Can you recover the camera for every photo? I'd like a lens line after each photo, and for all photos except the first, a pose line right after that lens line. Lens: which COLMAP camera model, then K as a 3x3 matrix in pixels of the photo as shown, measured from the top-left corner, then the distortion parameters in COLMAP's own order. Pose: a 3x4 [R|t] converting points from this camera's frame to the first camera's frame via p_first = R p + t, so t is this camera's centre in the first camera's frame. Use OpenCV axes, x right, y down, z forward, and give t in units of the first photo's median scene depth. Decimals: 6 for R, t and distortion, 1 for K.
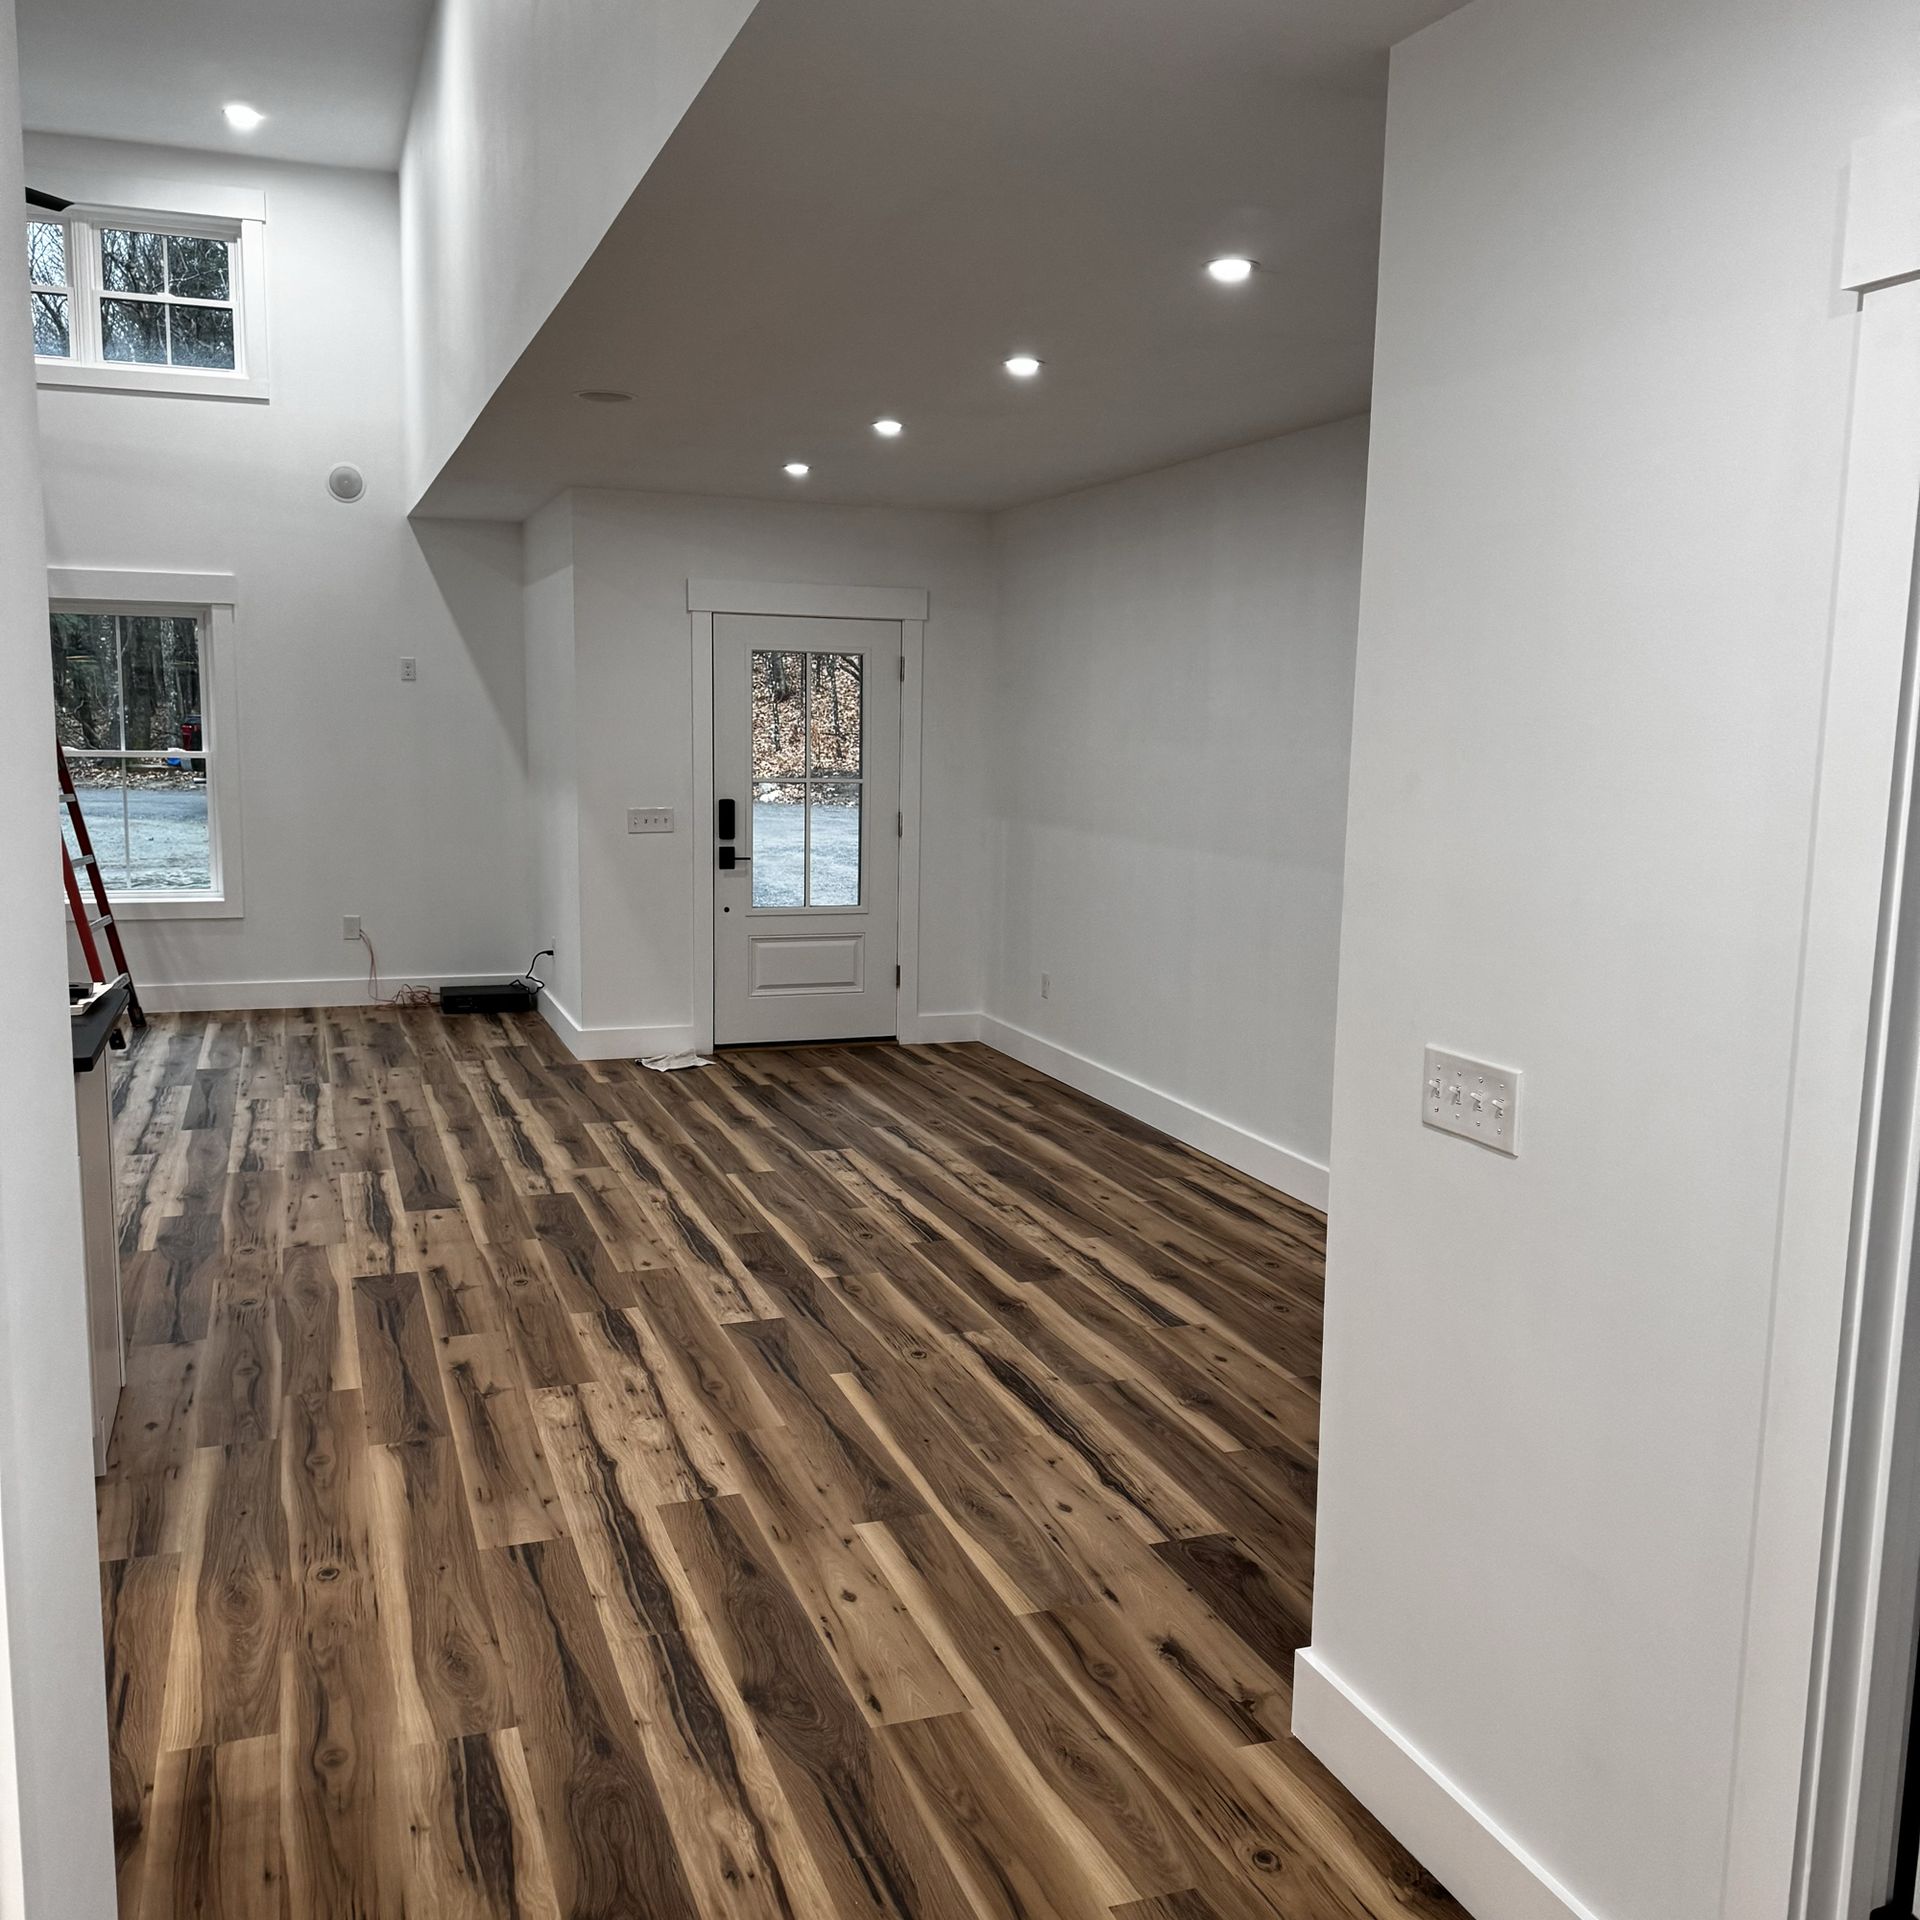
lens RADIAL K [[1788.1, 0, 960.0], [0, 1788.1, 960.0], [0, 0, 1]] dist [0.125269, -0.230228]
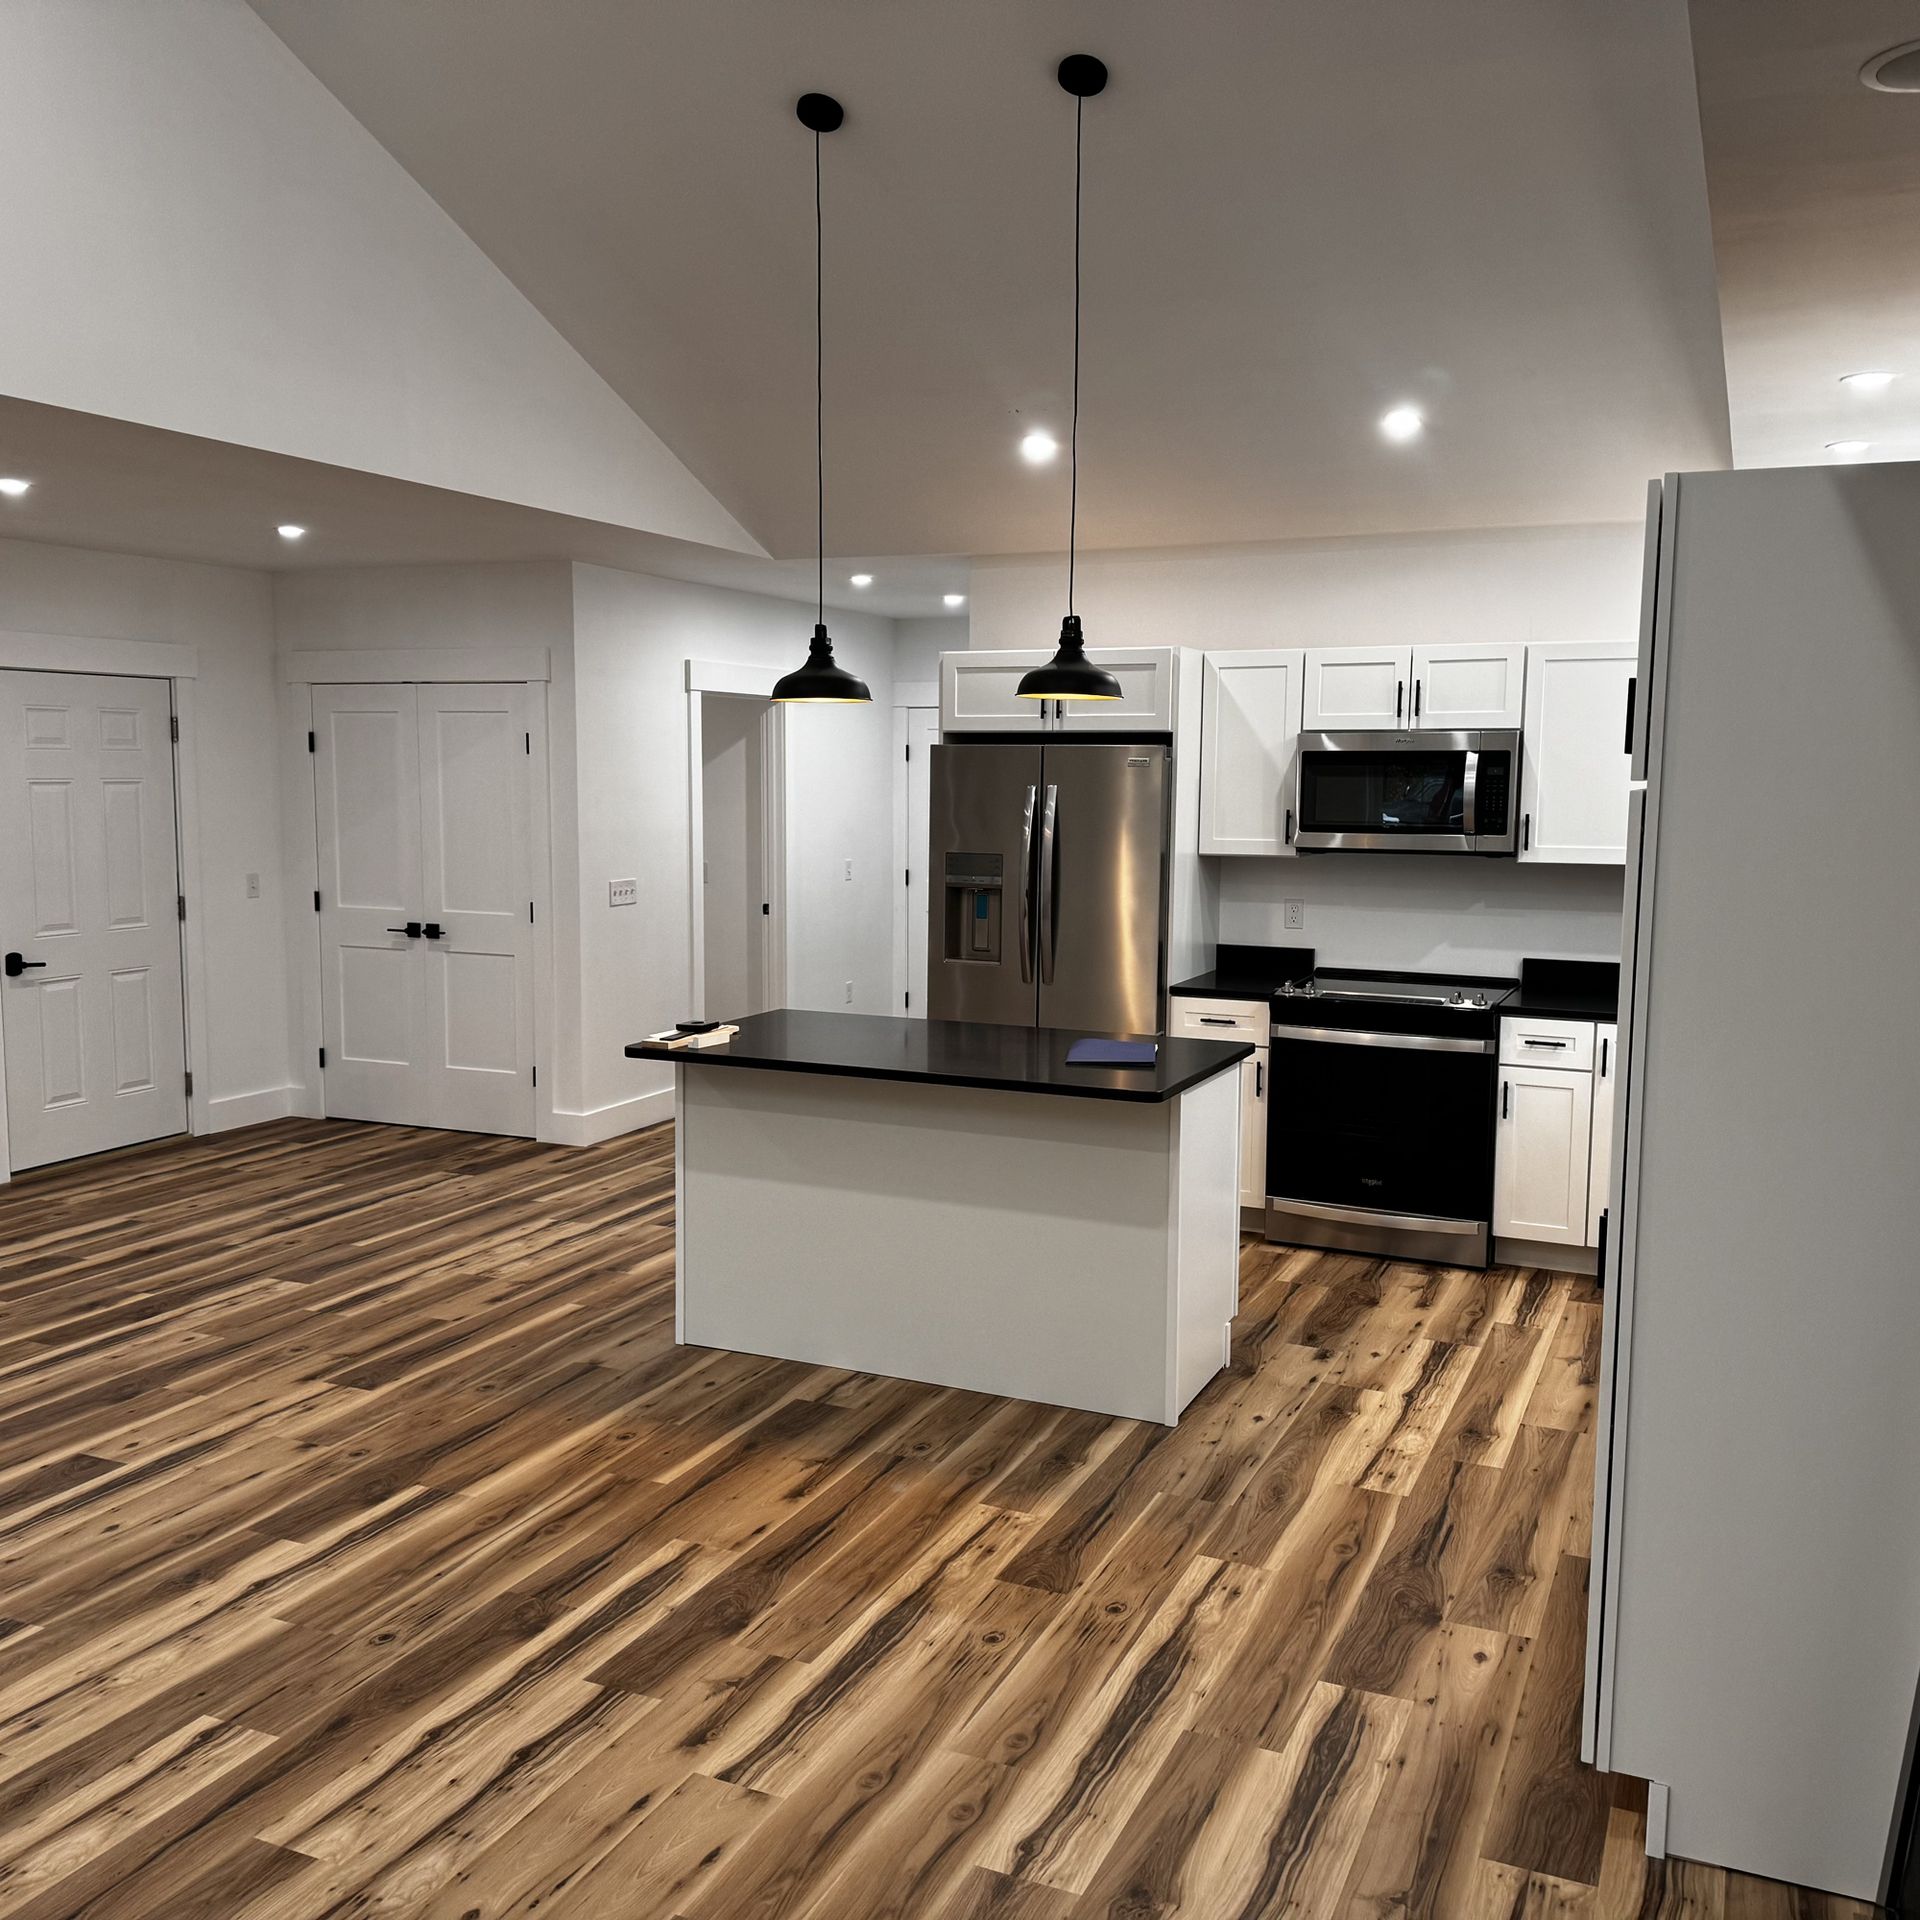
lens RADIAL K [[1788.1, 0, 960.0], [0, 1788.1, 960.0], [0, 0, 1]] dist [0.125269, -0.230228]
pose [[-0.716823, -0.099110, 0.690176, -1.134292], [0.076078, 0.972819, 0.218713, -0.221152], [-0.693093, 0.209286, -0.689799, 1.322378]]
